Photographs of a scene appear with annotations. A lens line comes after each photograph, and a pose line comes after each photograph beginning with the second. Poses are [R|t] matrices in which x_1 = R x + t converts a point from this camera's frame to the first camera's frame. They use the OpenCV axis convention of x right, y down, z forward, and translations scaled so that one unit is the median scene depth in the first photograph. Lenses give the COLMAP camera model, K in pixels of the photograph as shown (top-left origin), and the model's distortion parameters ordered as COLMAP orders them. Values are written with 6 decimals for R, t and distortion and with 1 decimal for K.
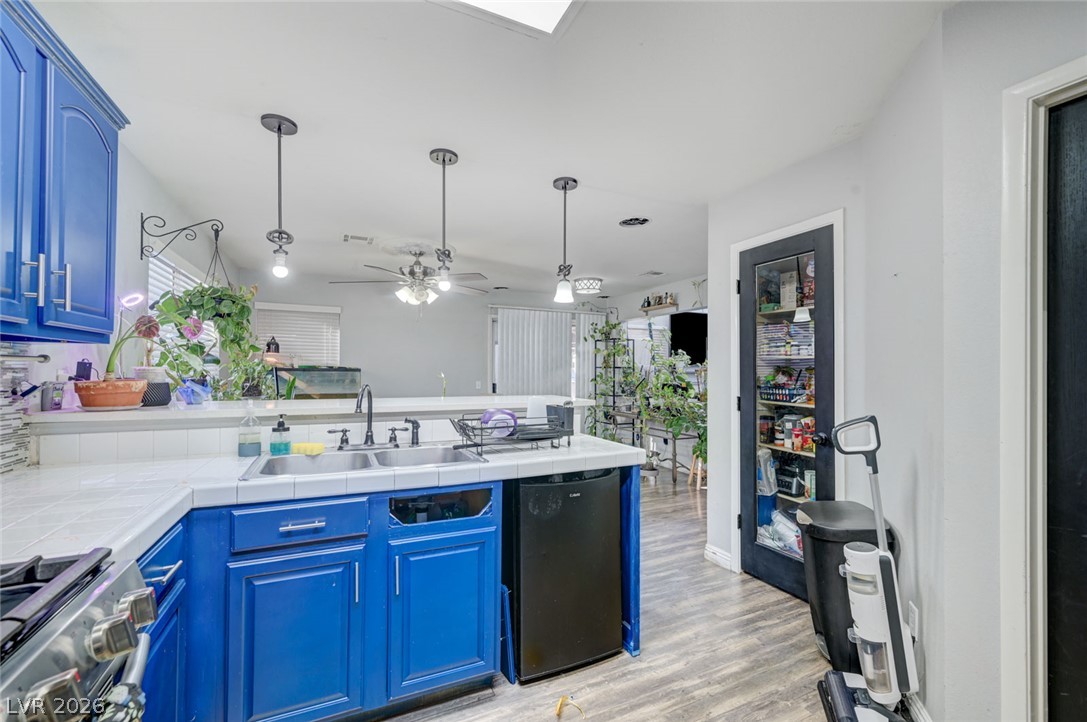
lens RADIAL K [[455.0, 0, 540.3], [0, 455.0, 362.5], [0, 0, 1]] dist [0.002196, 0.000422]
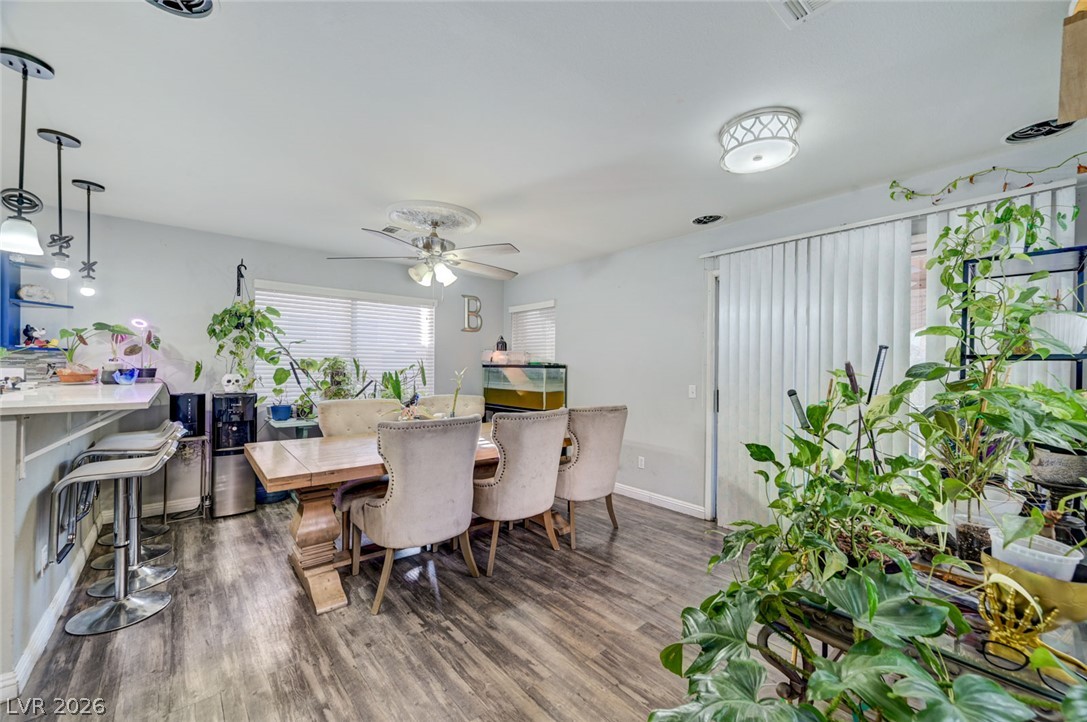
lens RADIAL K [[429.2, 0, 548.7], [0, 429.2, 369.2], [0, 0, 1]] dist [0.000379, 0.000304]
pose [[0.285603, 0.001221, -0.958347, 0.349336], [0.008538, 0.999956, 0.003819, 0.015349], [0.958310, -0.009273, 0.285580, 0.638201]]
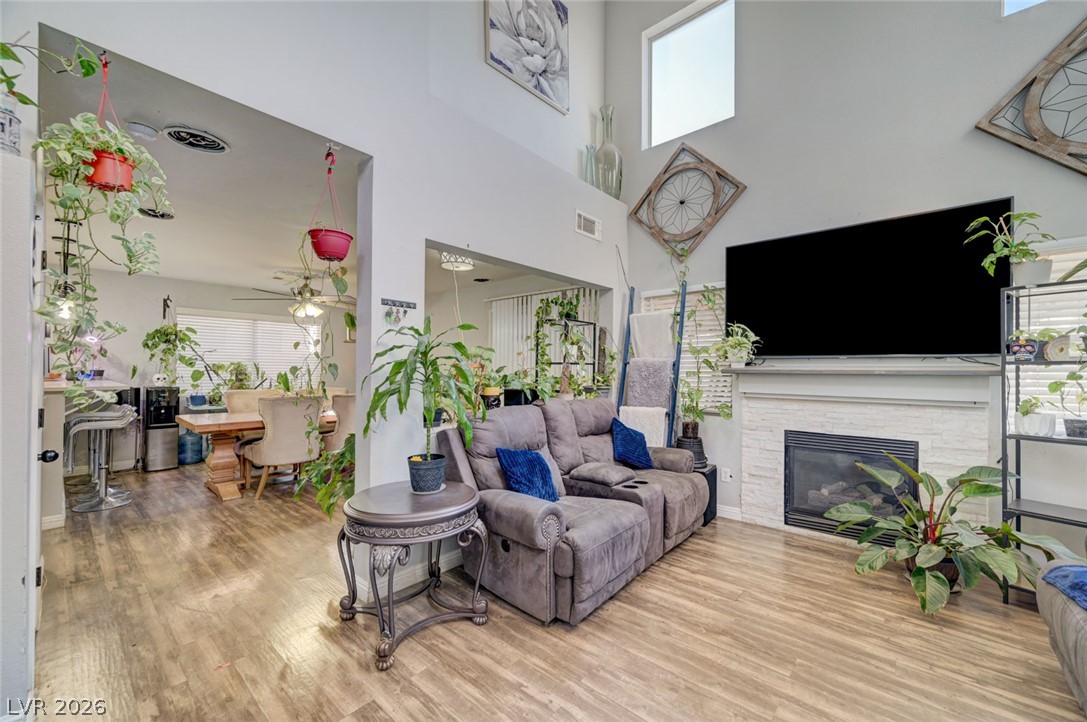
lens RADIAL K [[429.2, 0, 547.5], [0, 429.2, 368.1], [0, 0, 1]] dist [0.000379, 0.000304]
pose [[0.419944, -0.009453, -0.907501, 0.735056], [0.011436, 0.999921, -0.005124, 0.021582], [0.907478, -0.008226, 0.420019, 0.724632]]
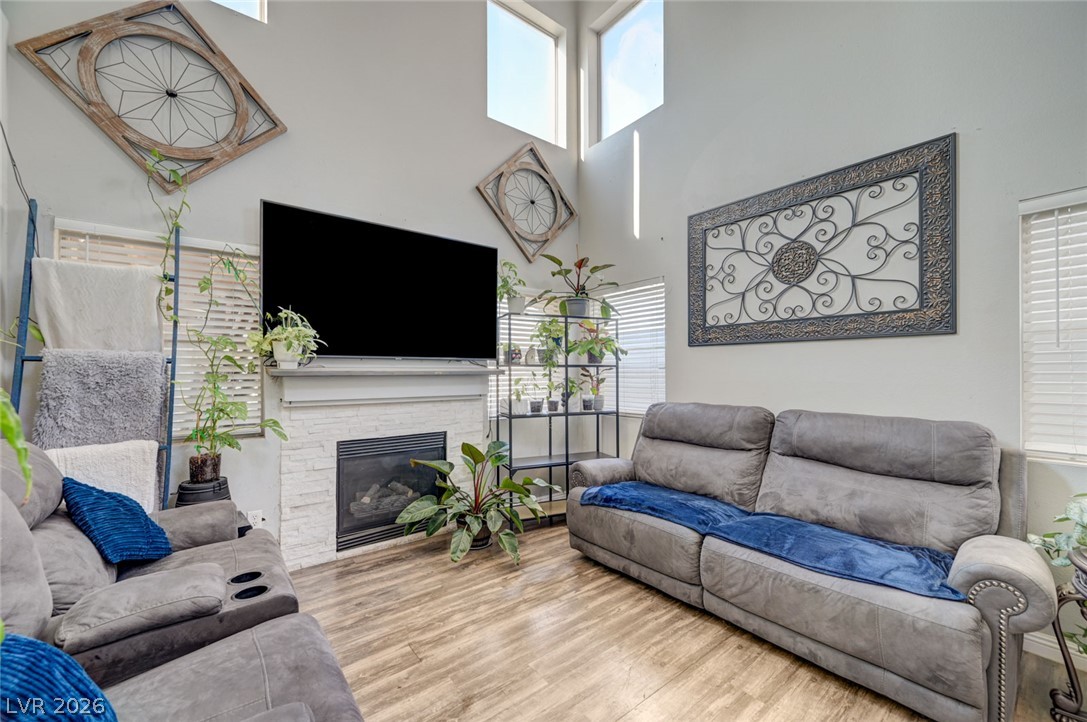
lens RADIAL K [[429.2, 0, 549.2], [0, 429.2, 368.0], [0, 0, 1]] dist [0.000379, 0.000304]
pose [[0.968655, -0.009536, 0.248227, 0.488274], [0.007356, 0.999926, 0.009708, 0.018253], [-0.248301, -0.007577, 0.968653, 0.718737]]
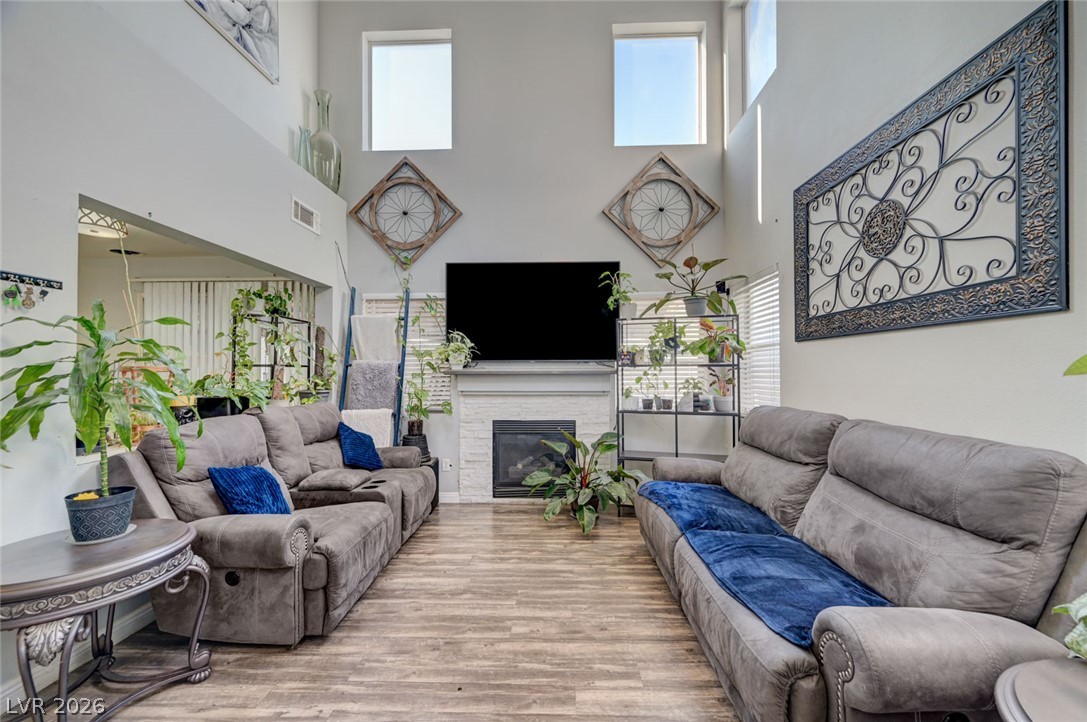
lens RADIAL K [[429.2, 0, 549.0], [0, 429.2, 367.6], [0, 0, 1]] dist [0.000379, 0.000304]
pose [[0.901605, -0.015740, -0.432274, 0.733946], [0.017709, 0.999843, 0.000531, 0.020290], [0.432198, -0.008134, 0.901742, 0.667612]]
